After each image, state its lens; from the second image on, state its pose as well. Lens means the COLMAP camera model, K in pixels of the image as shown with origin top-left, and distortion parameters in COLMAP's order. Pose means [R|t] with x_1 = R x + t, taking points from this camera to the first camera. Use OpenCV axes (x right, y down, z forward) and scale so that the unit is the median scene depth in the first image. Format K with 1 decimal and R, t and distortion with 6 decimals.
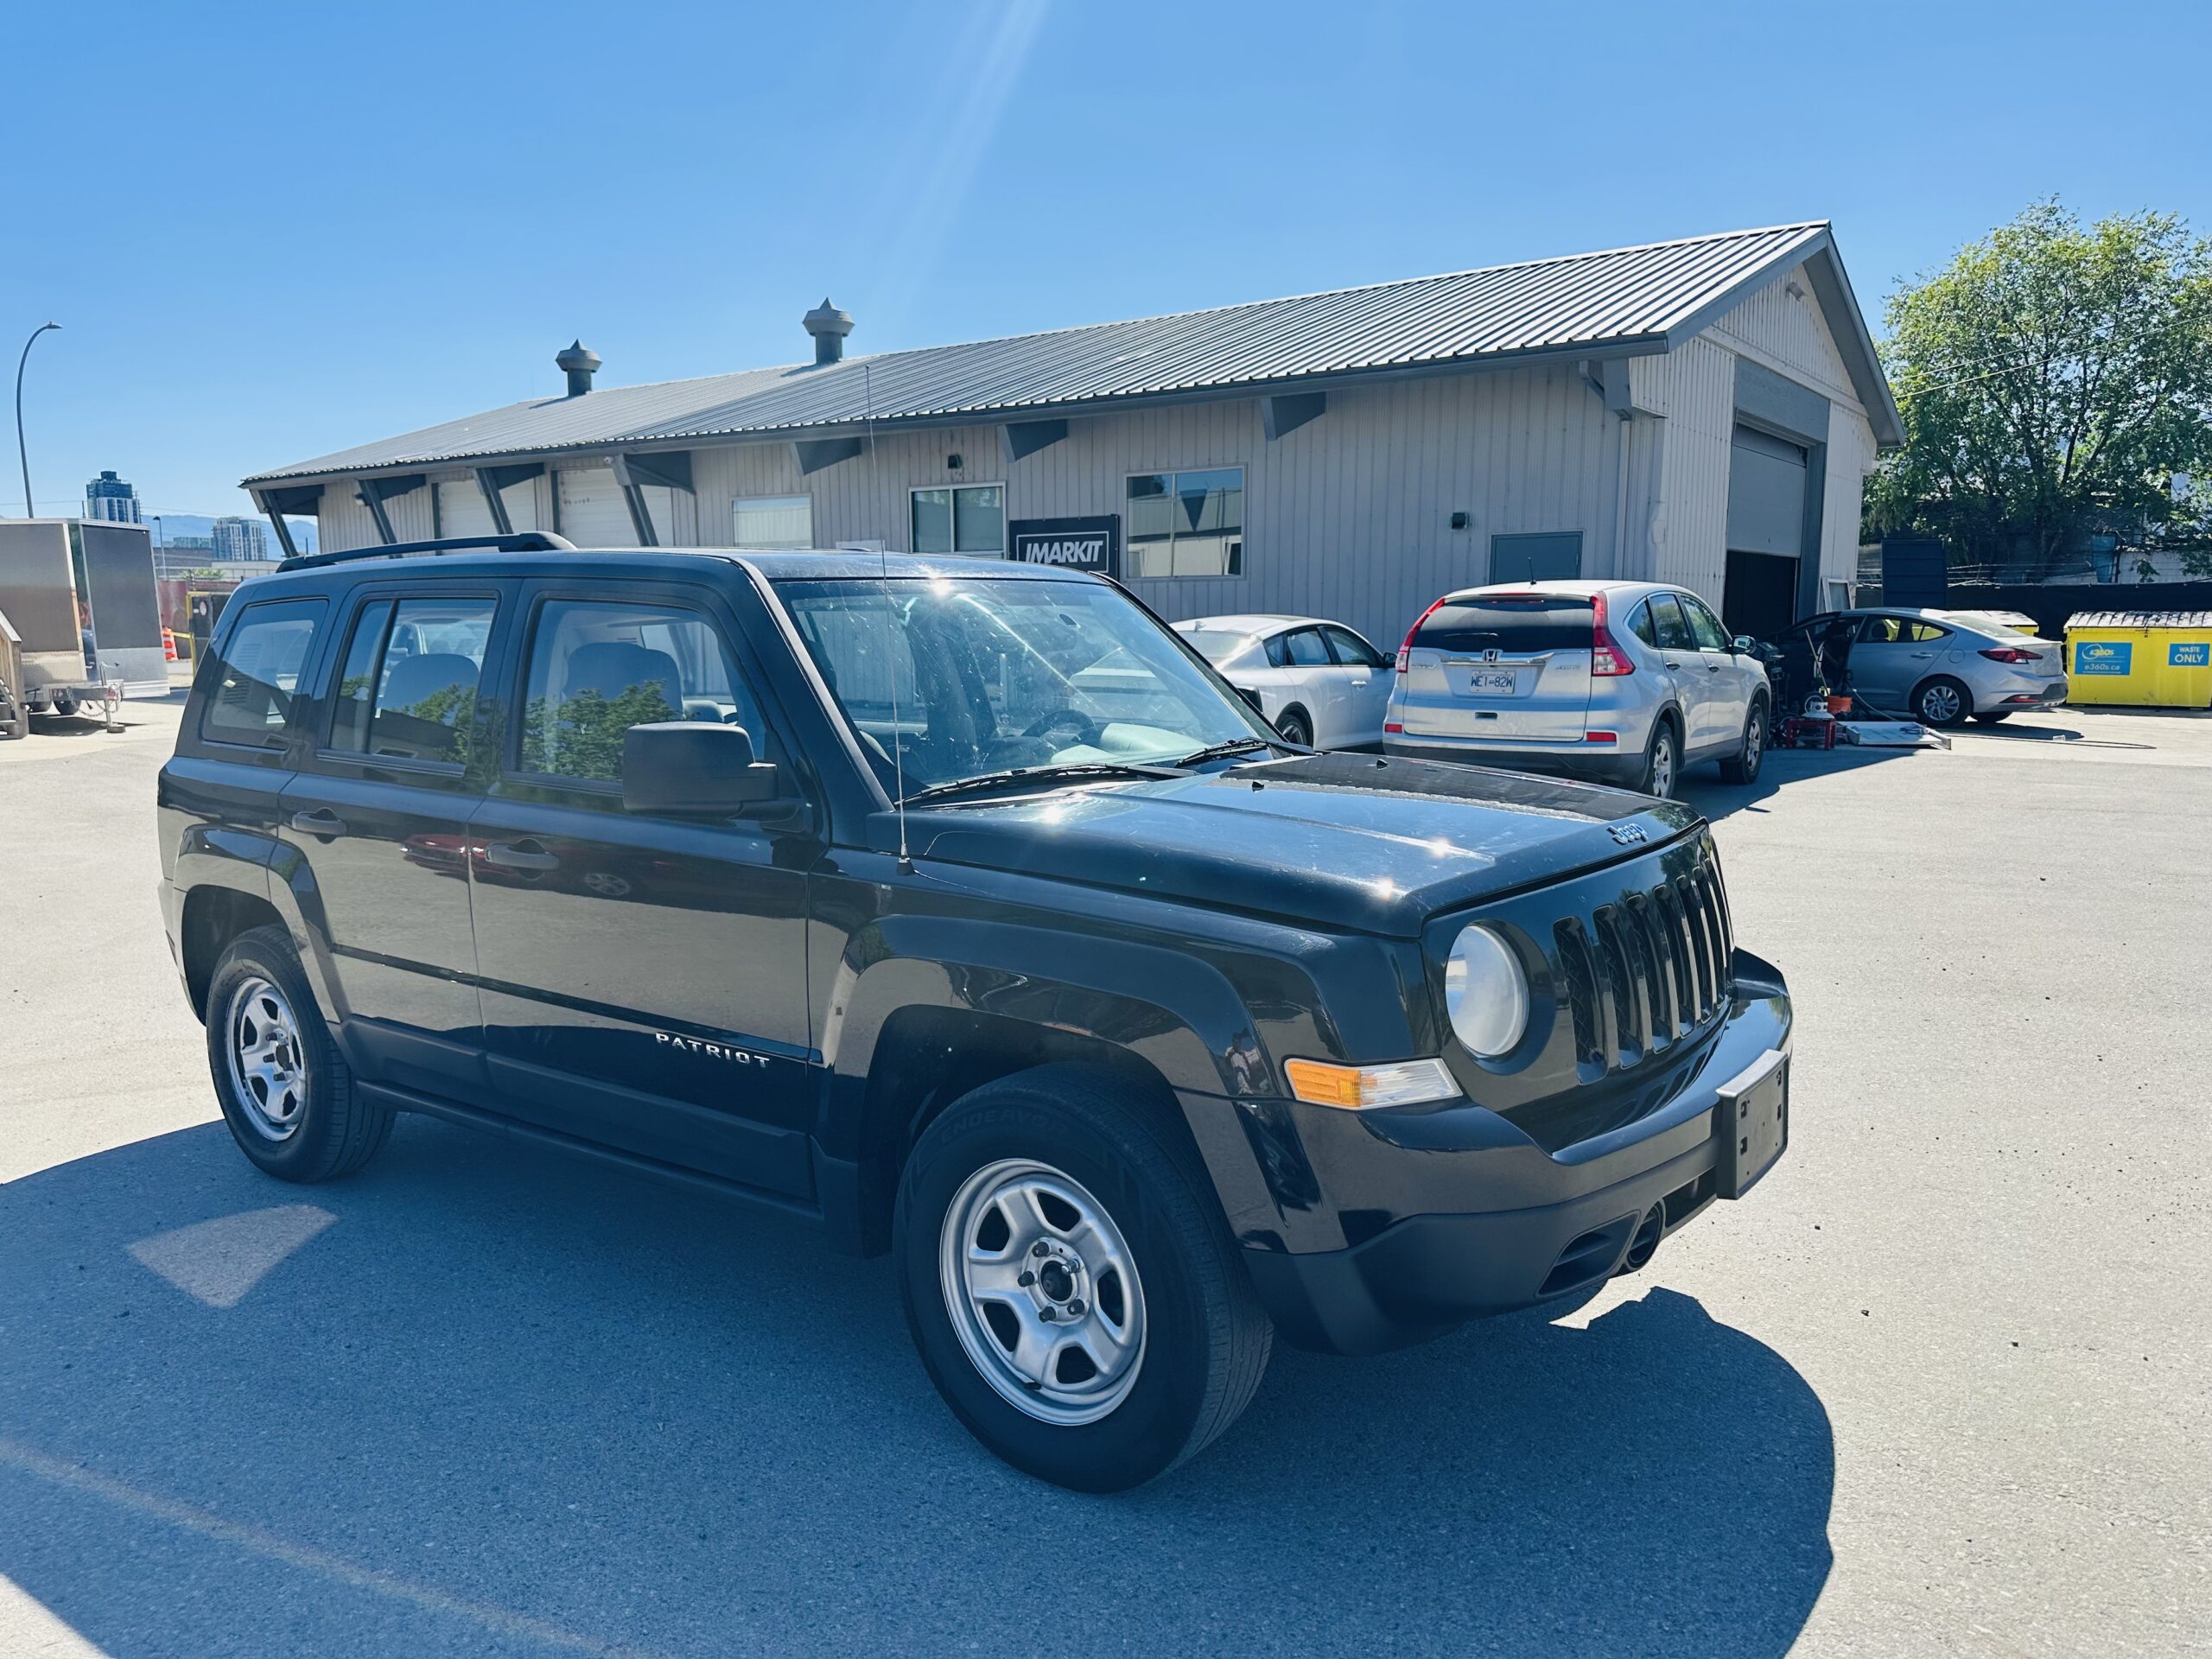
lens RADIAL K [[1559.7, 0, 1110.6], [0, 1559.7, 874.1], [0, 0, 1]] dist [-0.005495, -0.006045]
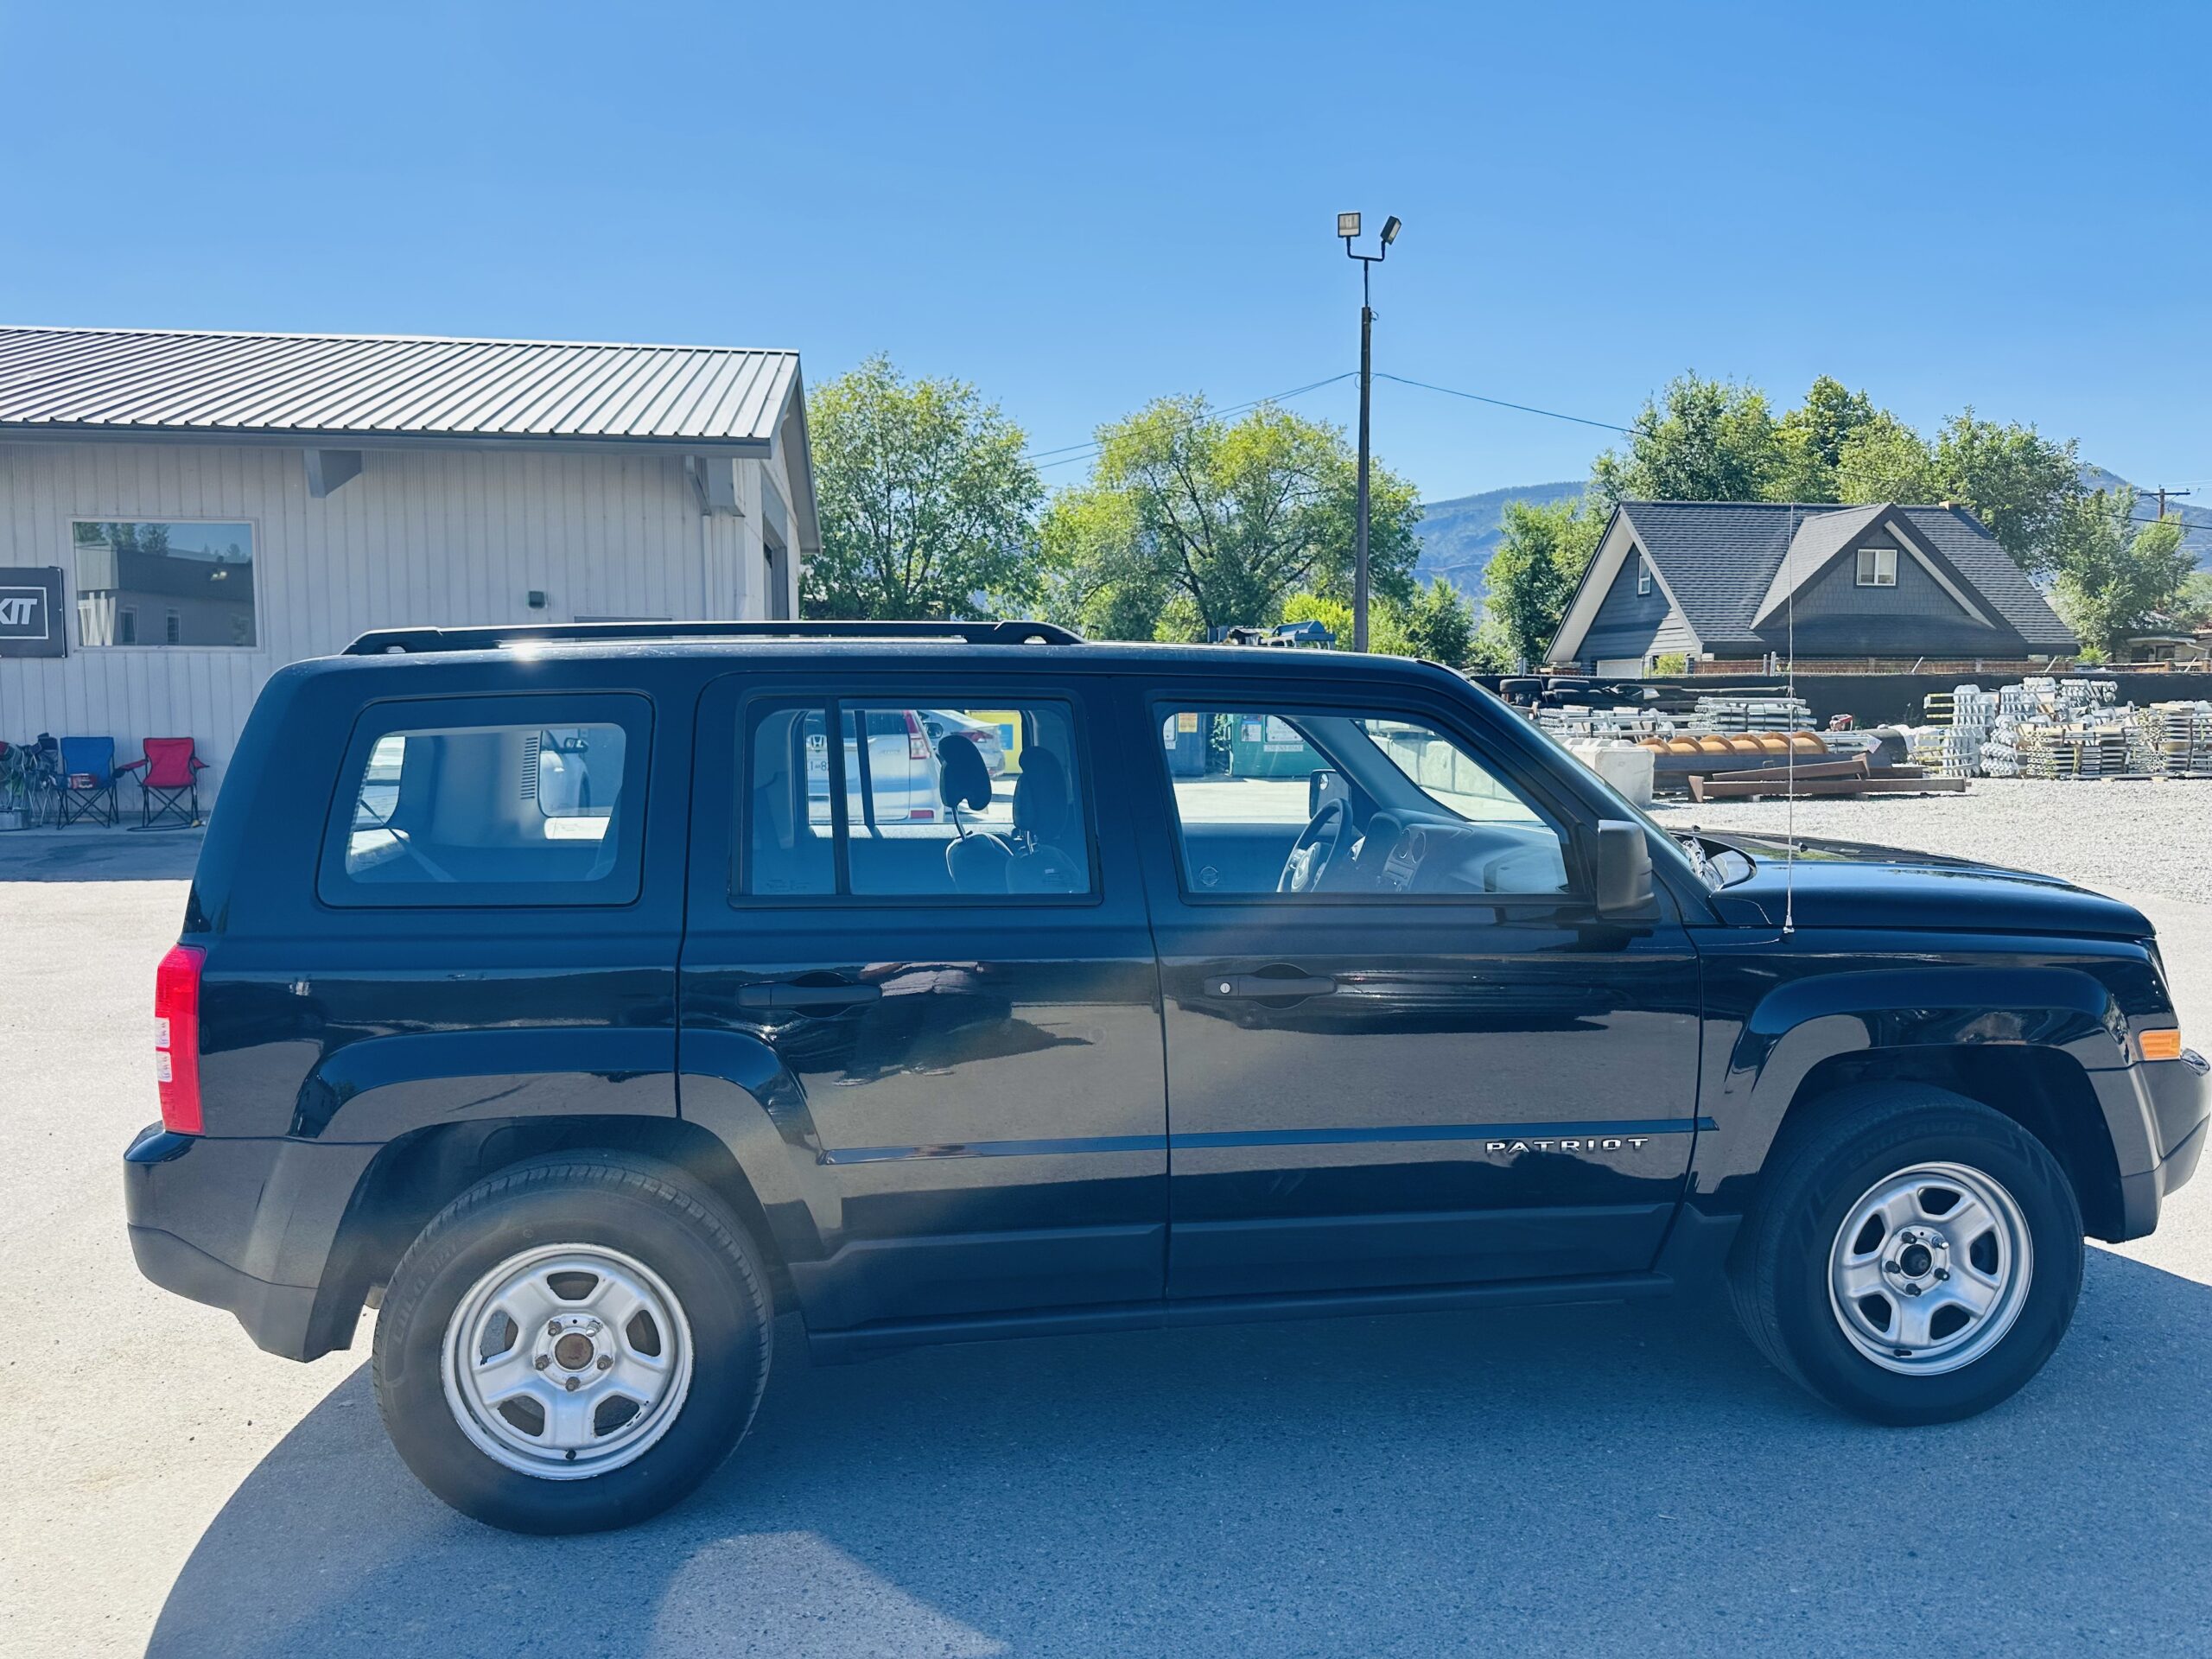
lens RADIAL K [[1539.9, 0, 1108.1], [0, 1539.9, 882.8], [0, 0, 1]] dist [0.002519, 0.003951]
pose [[0.725965, -0.070247, 0.684135, -0.093958], [0.100672, 0.994909, -0.004671, -0.006541], [-0.680324, 0.072264, 0.729340, 0.038509]]
